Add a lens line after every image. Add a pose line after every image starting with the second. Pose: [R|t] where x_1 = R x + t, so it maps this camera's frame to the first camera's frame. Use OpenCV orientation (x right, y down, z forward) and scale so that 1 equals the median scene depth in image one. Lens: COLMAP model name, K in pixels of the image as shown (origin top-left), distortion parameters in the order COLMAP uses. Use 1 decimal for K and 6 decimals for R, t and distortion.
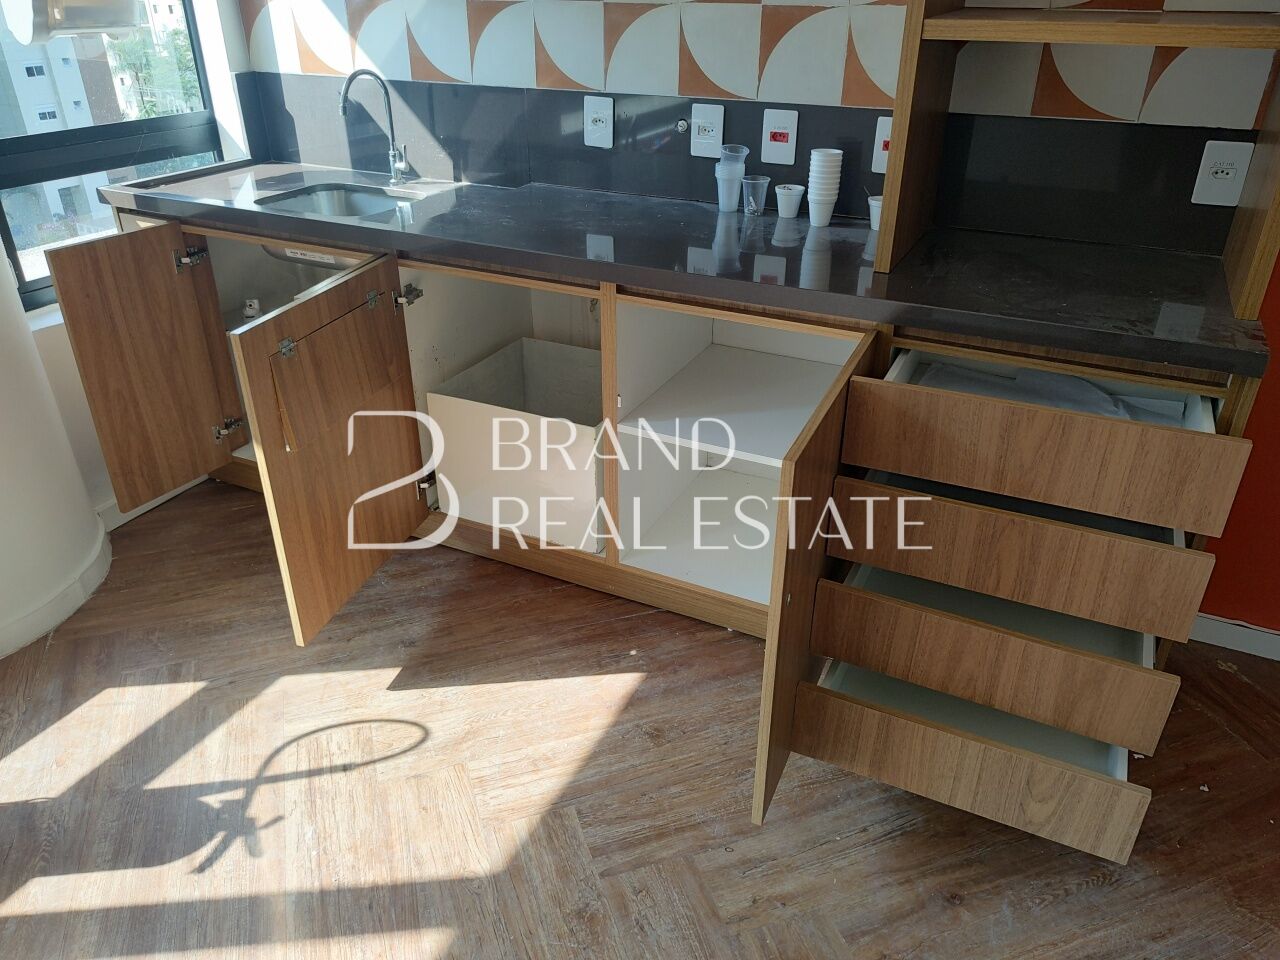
lens RADIAL K [[928.1, 0, 634.6], [0, 928.1, 483.4], [0, 0, 1]] dist [0.021106, -0.007398]
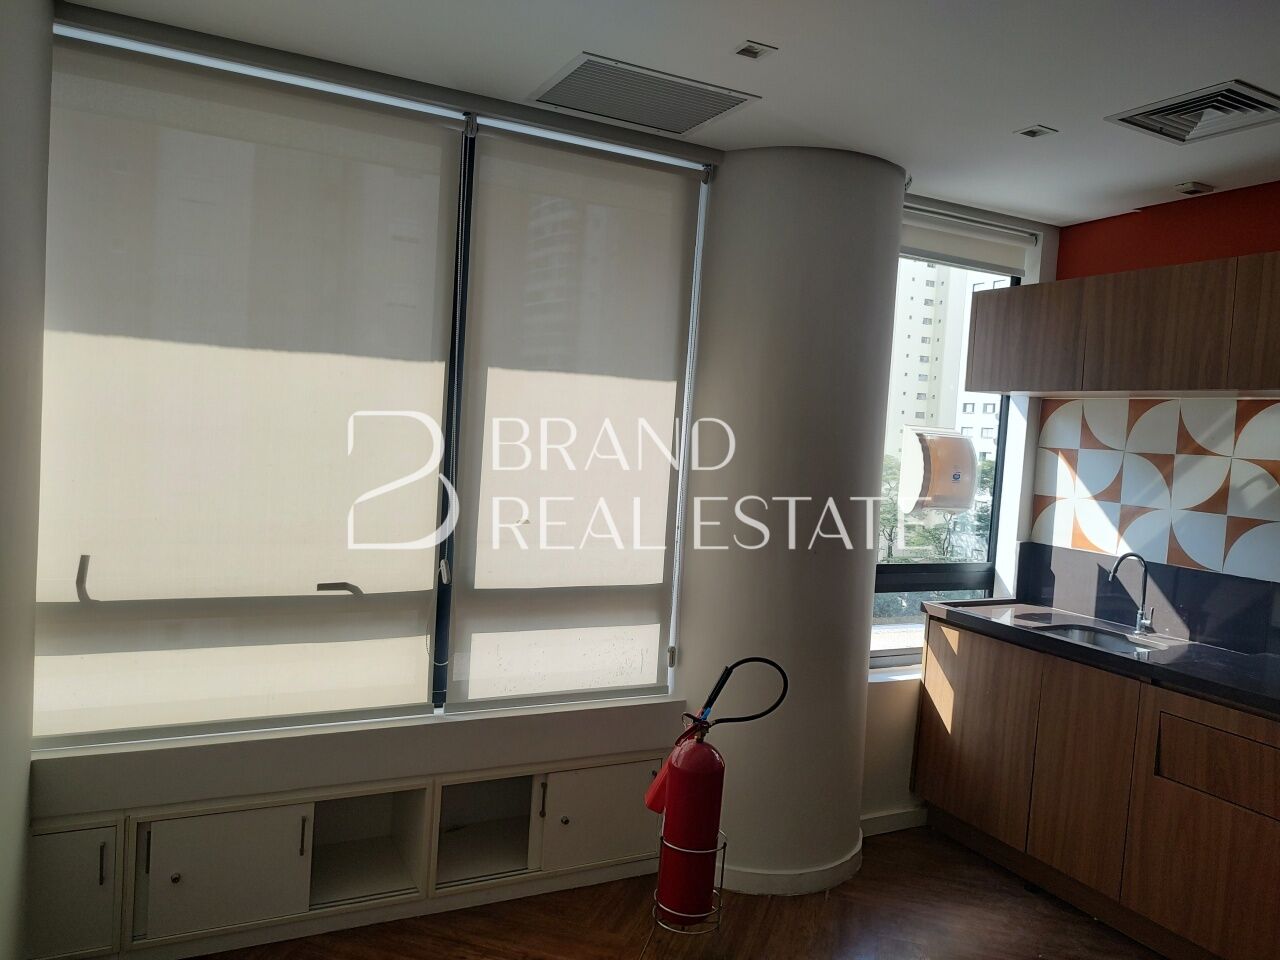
lens RADIAL K [[928.1, 0, 642.0], [0, 928.1, 481.7], [0, 0, 1]] dist [0.021106, -0.007398]
pose [[0.801256, 0.079762, -0.592982, -0.058532], [-0.336713, 0.879352, -0.336695, 0.162154], [0.494584, 0.469444, 0.731443, -0.391876]]
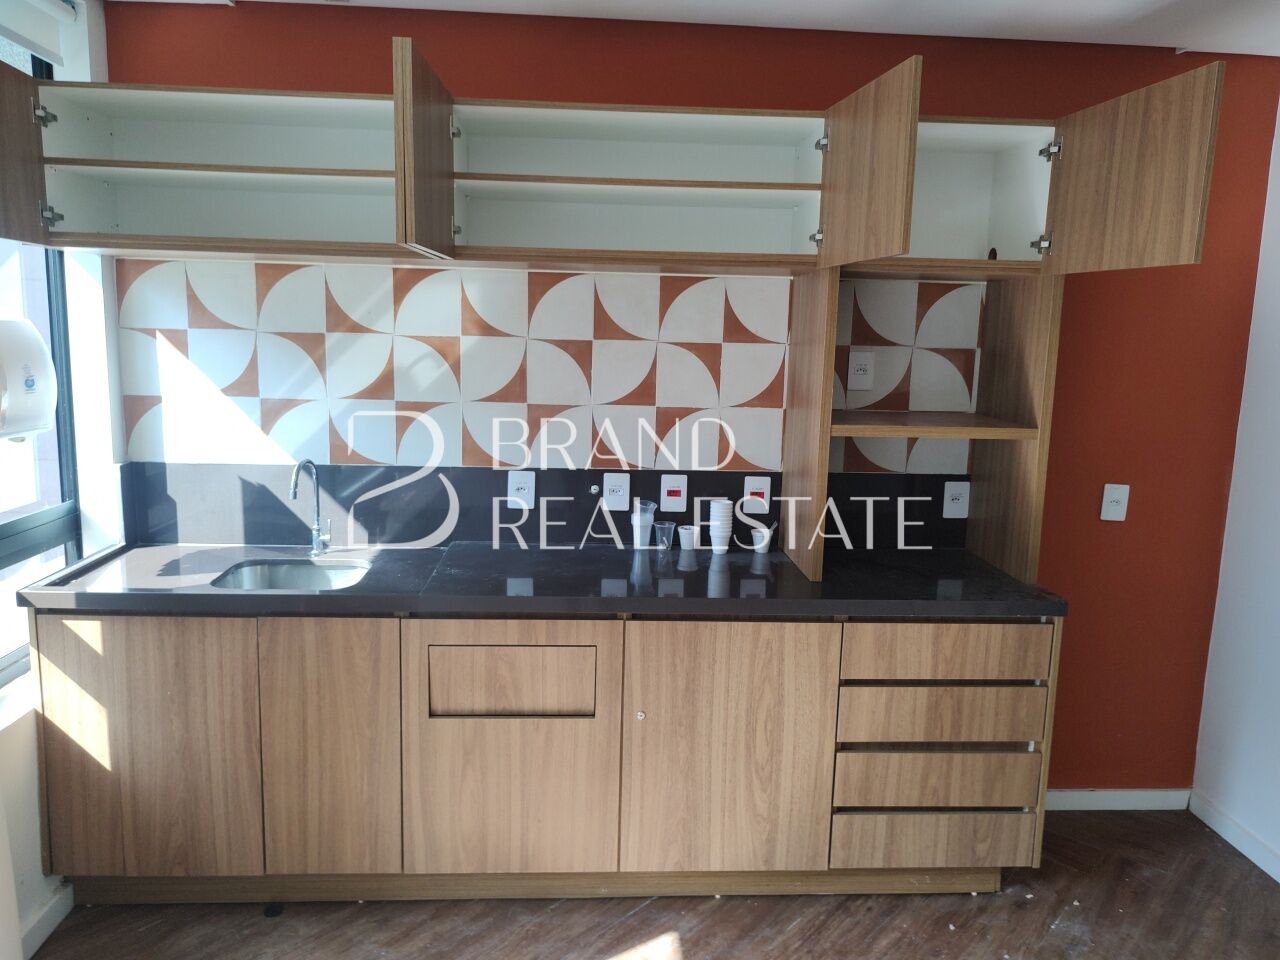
lens RADIAL K [[873.0, 0, 637.9], [0, 873.0, 479.0], [0, 0, 1]] dist [-0.007040, 0.000013]
pose [[0.863896, -0.057033, 0.500430, -0.443524], [0.220774, 0.935912, -0.274459, -0.045587], [-0.452706, 0.347586, 0.821122, -0.023401]]
